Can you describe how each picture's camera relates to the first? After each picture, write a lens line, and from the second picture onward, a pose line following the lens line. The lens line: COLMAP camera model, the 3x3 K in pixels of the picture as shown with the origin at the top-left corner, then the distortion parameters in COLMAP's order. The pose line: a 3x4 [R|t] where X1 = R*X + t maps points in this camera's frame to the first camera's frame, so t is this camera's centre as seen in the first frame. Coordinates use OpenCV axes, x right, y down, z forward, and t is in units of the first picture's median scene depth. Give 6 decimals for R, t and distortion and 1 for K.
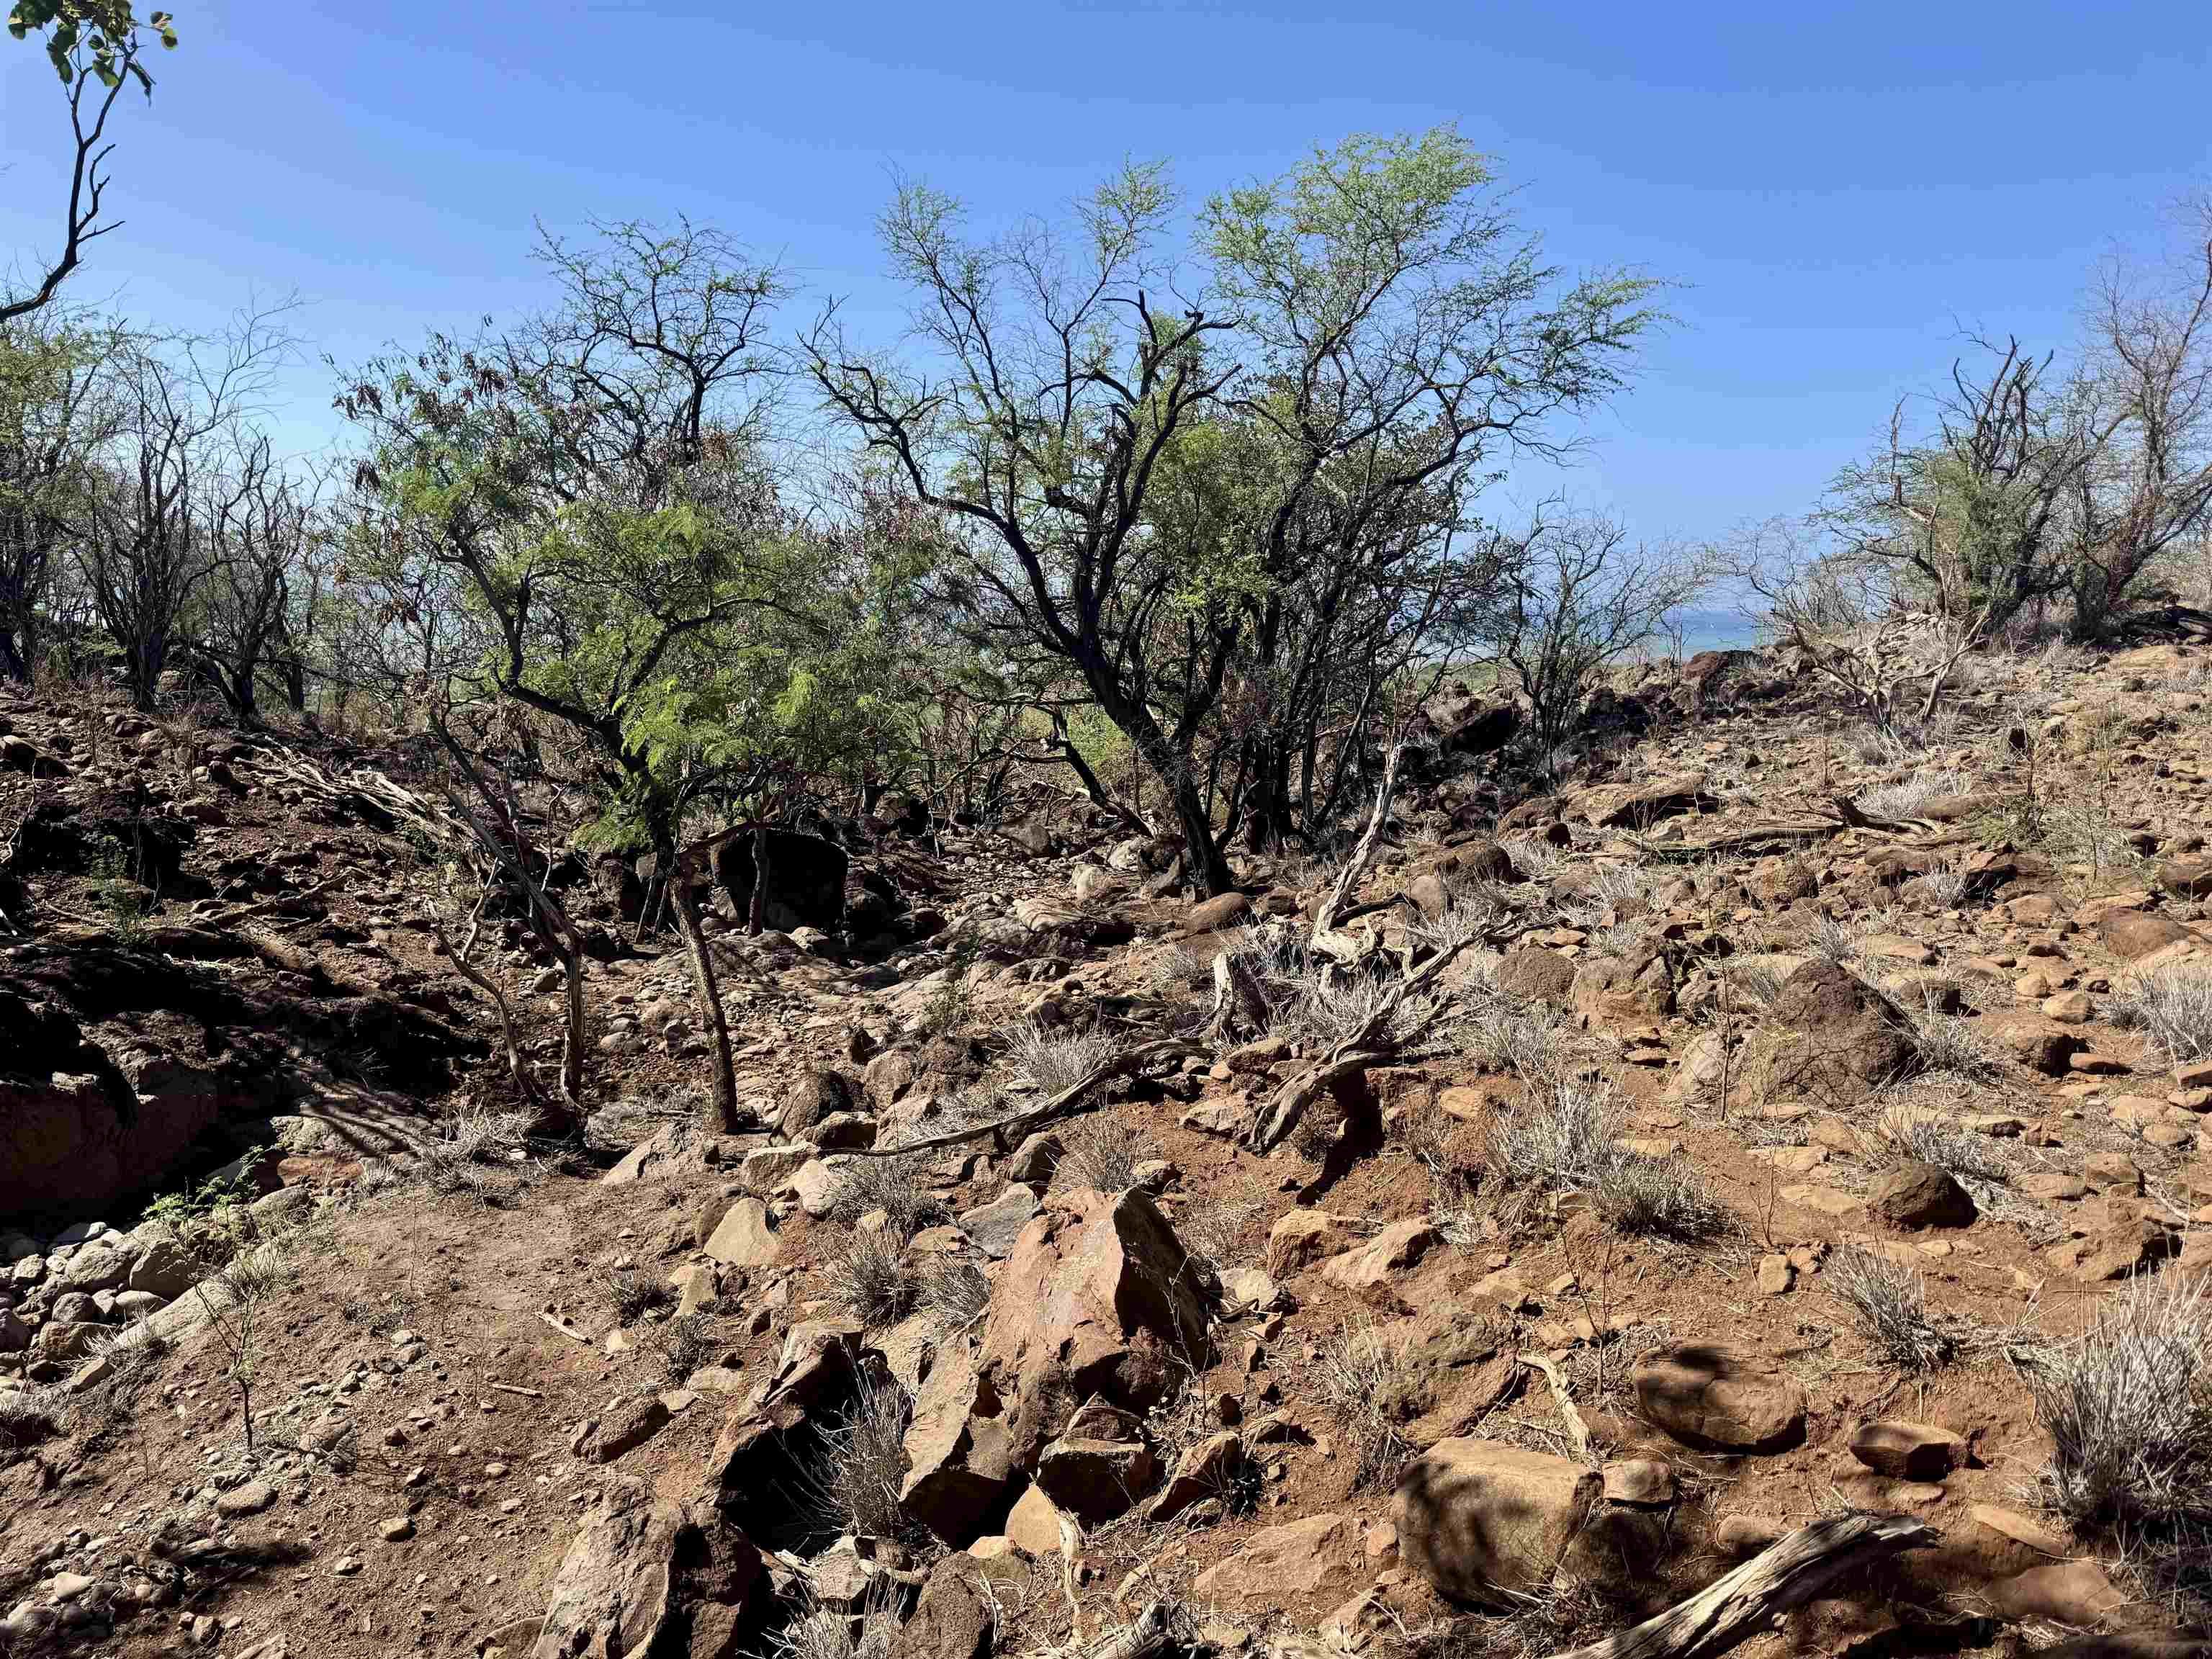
lens RADIAL K [[1554.4, 0, 1095.0], [0, 1554.4, 835.1], [0, 0, 1]] dist [-0.002139, -0.006843]
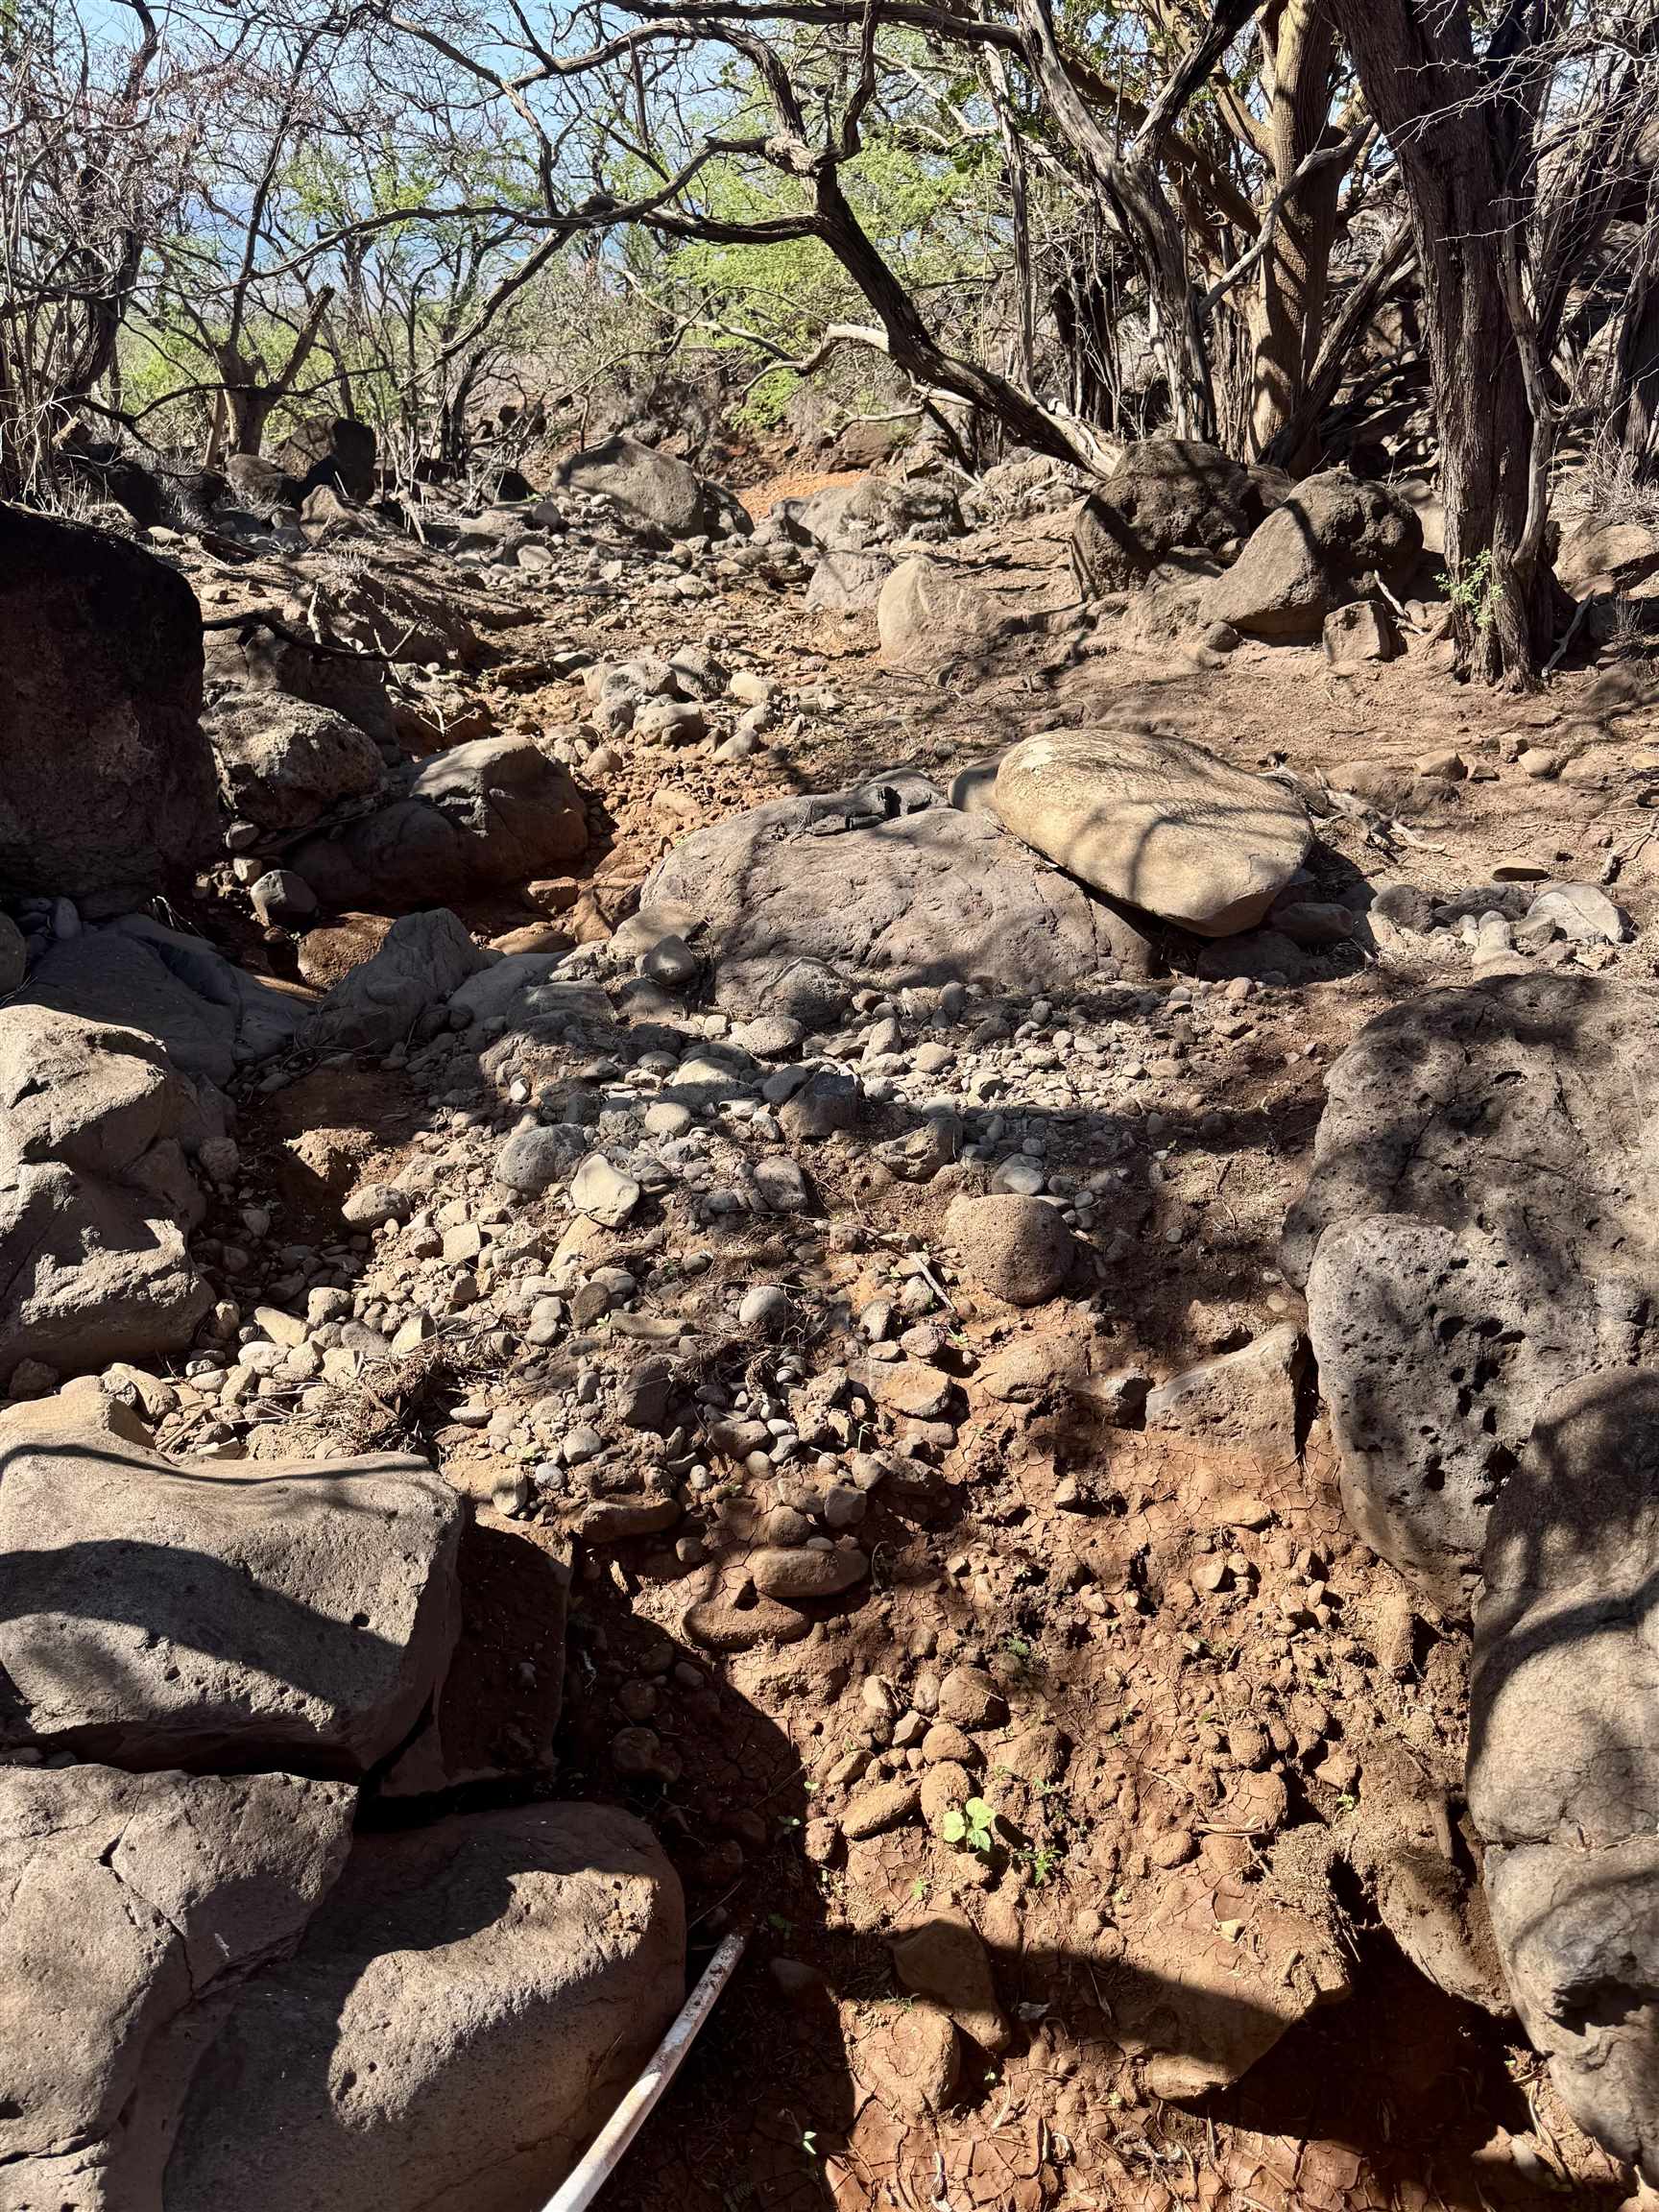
lens RADIAL K [[1554.4, 0, 829.5], [0, 1554.4, 1106.0], [0, 0, 1]] dist [-0.002139, -0.006843]
pose [[0.980489, -0.115508, 0.159060, -0.104654], [0.050080, 0.929231, 0.366090, 0.005982], [-0.190090, -0.350981, 0.916885, 0.695562]]
